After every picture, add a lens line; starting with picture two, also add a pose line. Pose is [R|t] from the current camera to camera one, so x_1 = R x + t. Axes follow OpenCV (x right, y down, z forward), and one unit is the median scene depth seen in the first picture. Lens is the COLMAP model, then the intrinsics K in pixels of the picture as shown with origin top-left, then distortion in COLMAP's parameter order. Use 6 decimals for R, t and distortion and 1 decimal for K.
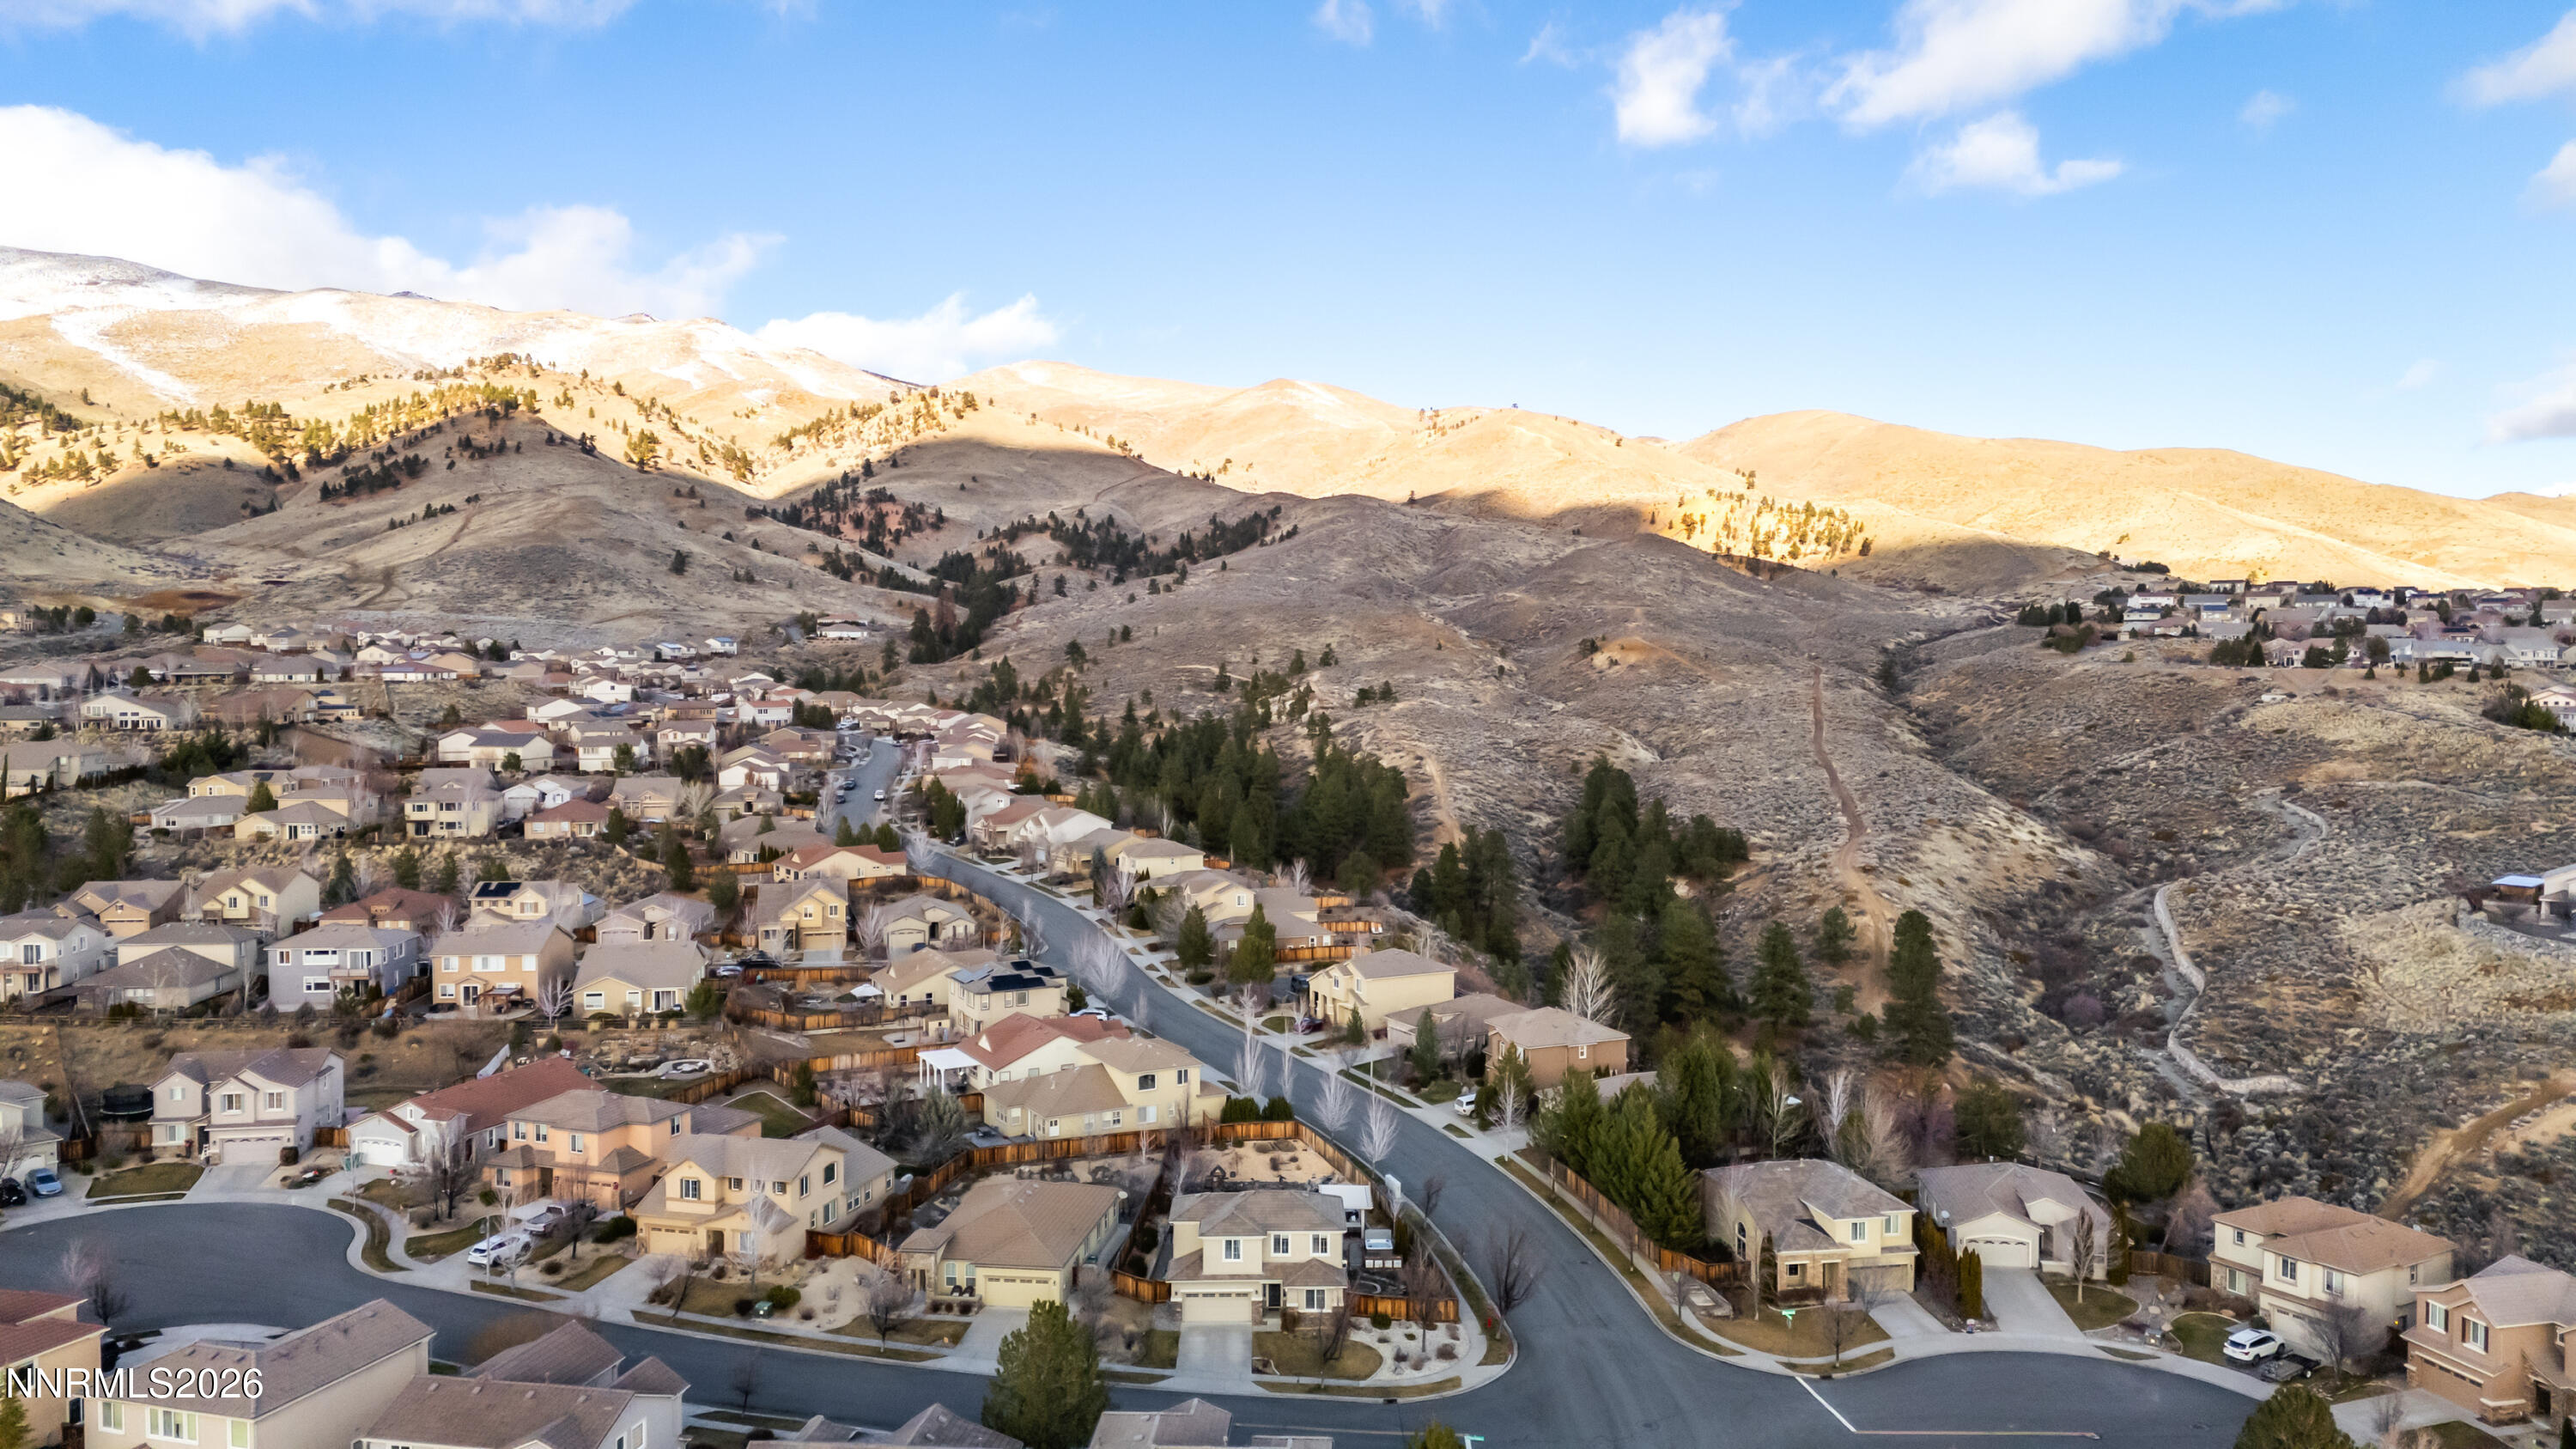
lens RADIAL K [[1876.3, 0, 1294.8], [0, 1876.3, 731.6], [0, 0, 1]] dist [0.087270, -0.082982]
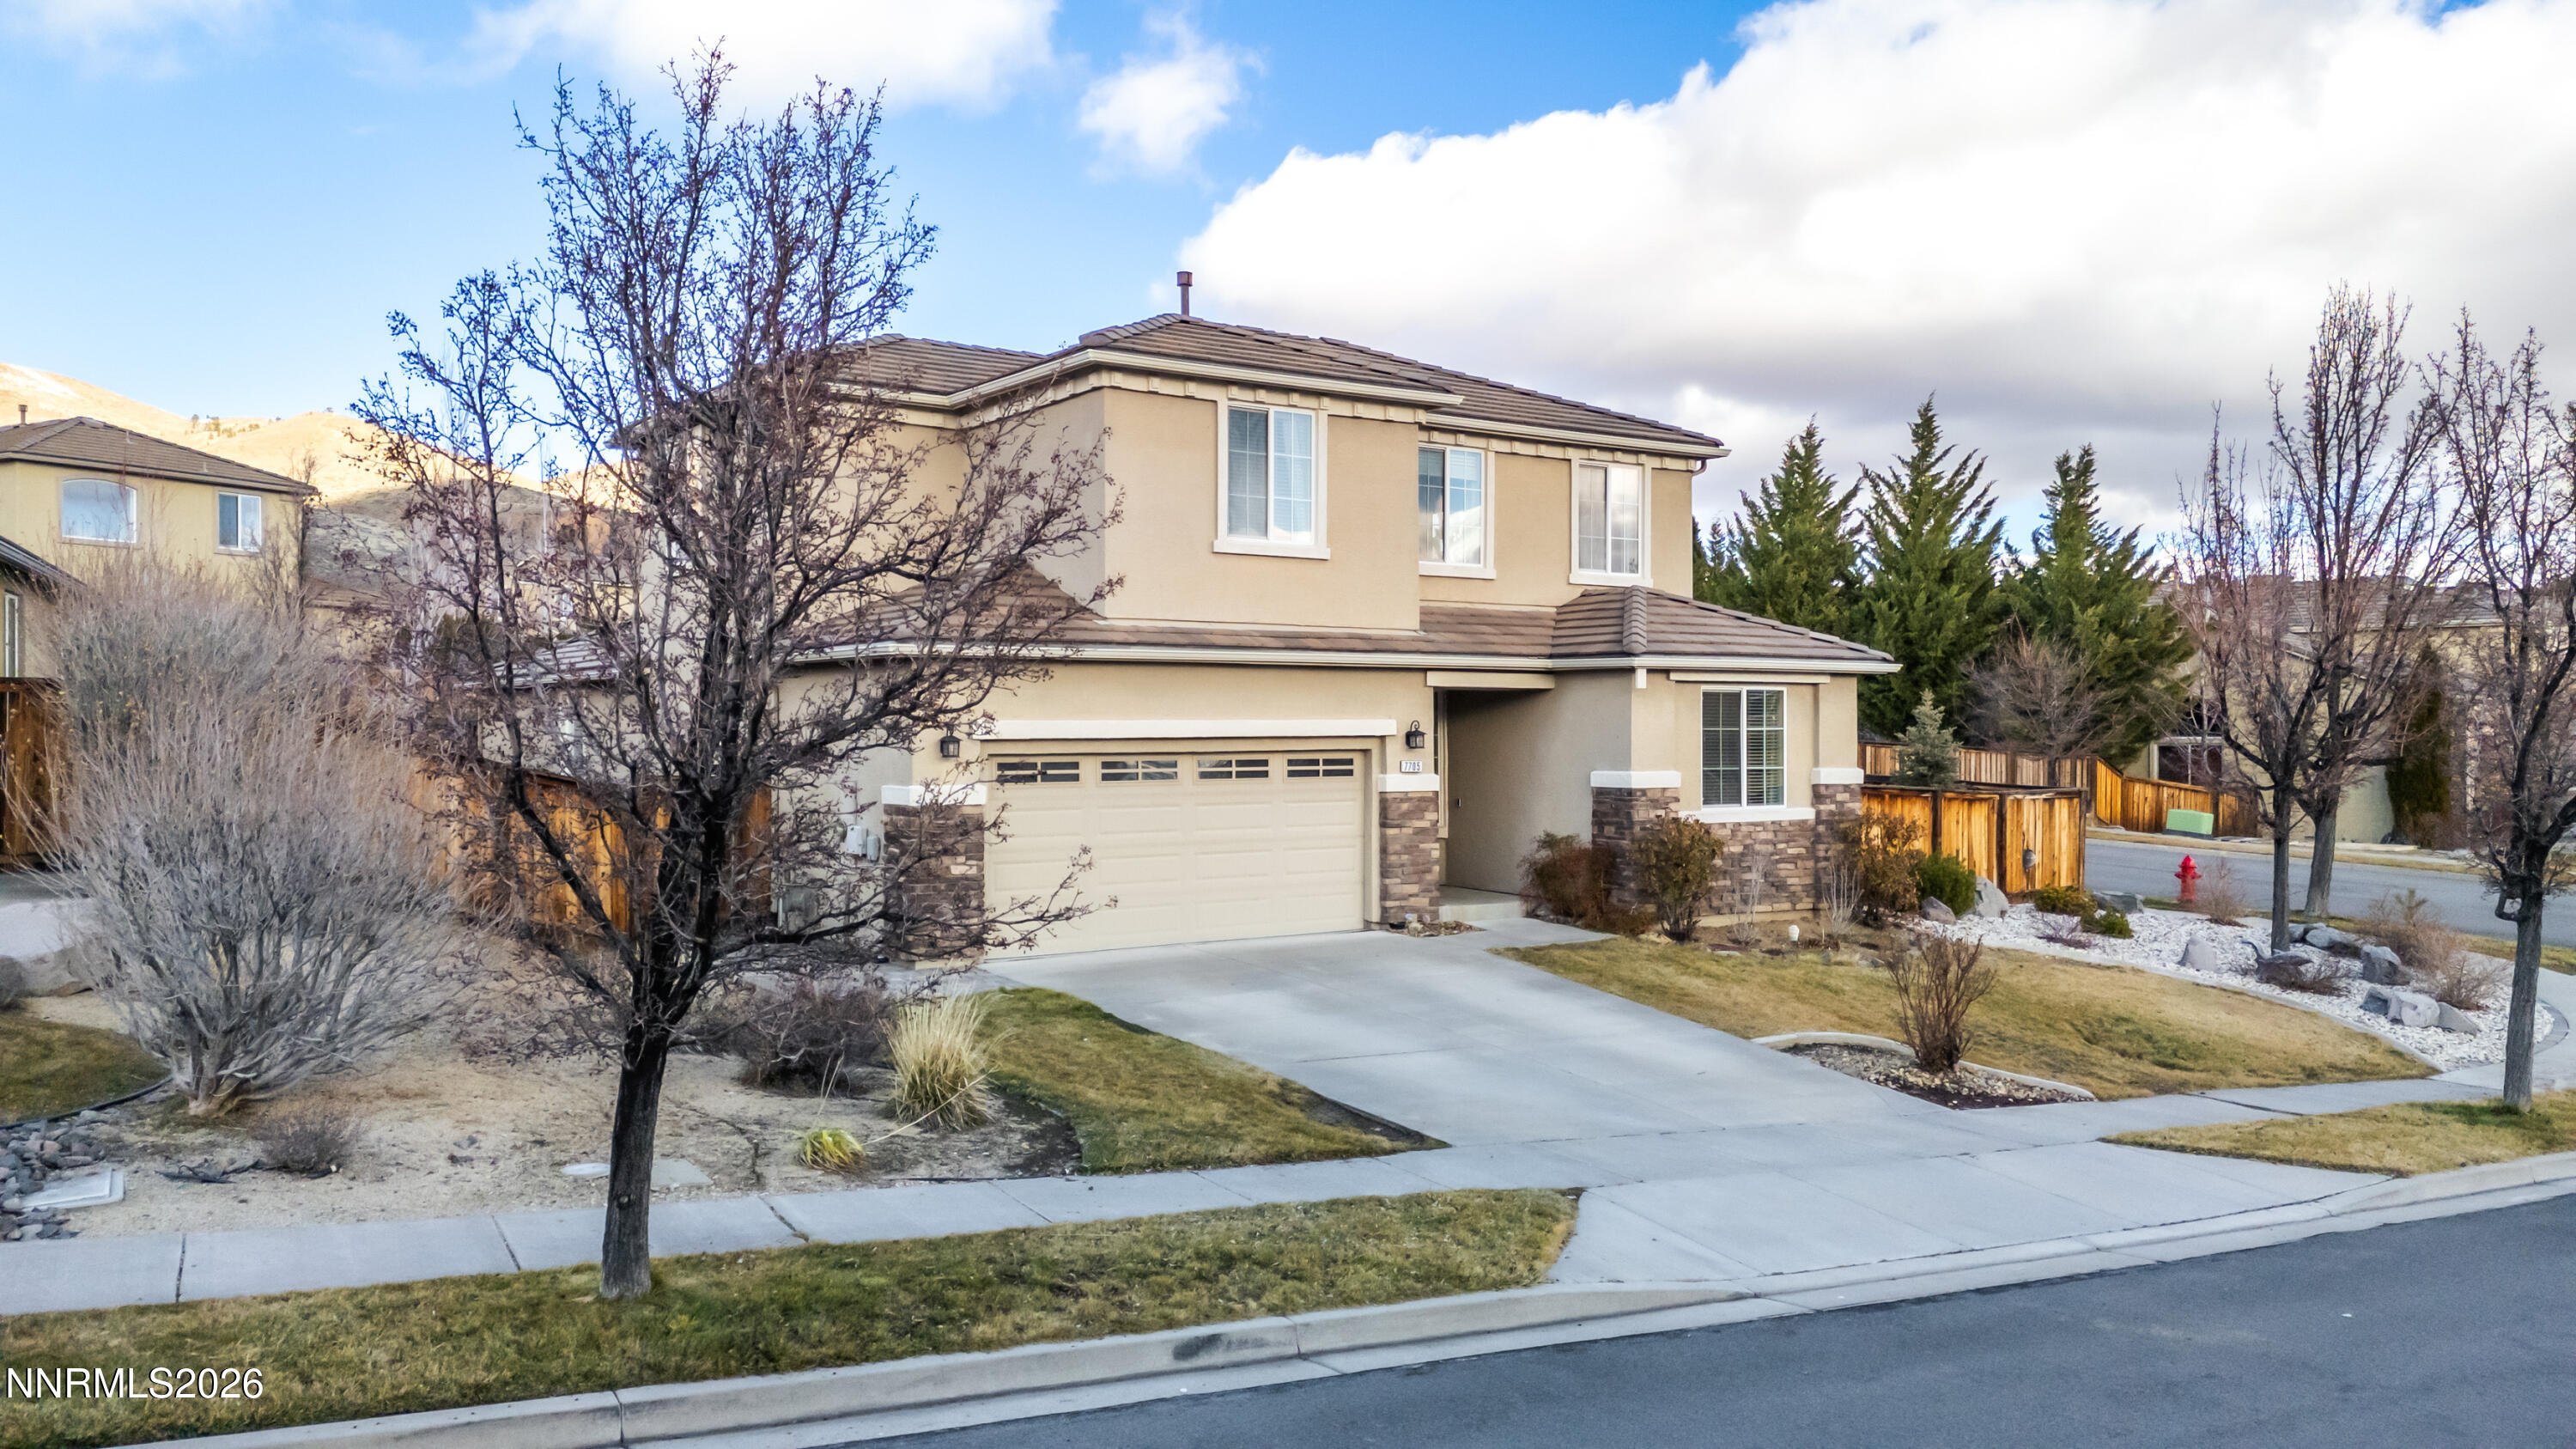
lens RADIAL K [[1876.3, 0, 1288.6], [0, 1876.3, 739.9], [0, 0, 1]] dist [0.087270, -0.082982]
pose [[0.828600, -0.003324, 0.559831, -0.027489], [0.027692, 0.999002, -0.035055, 0.070555], [-0.559155, 0.044549, 0.827865, 0.204444]]
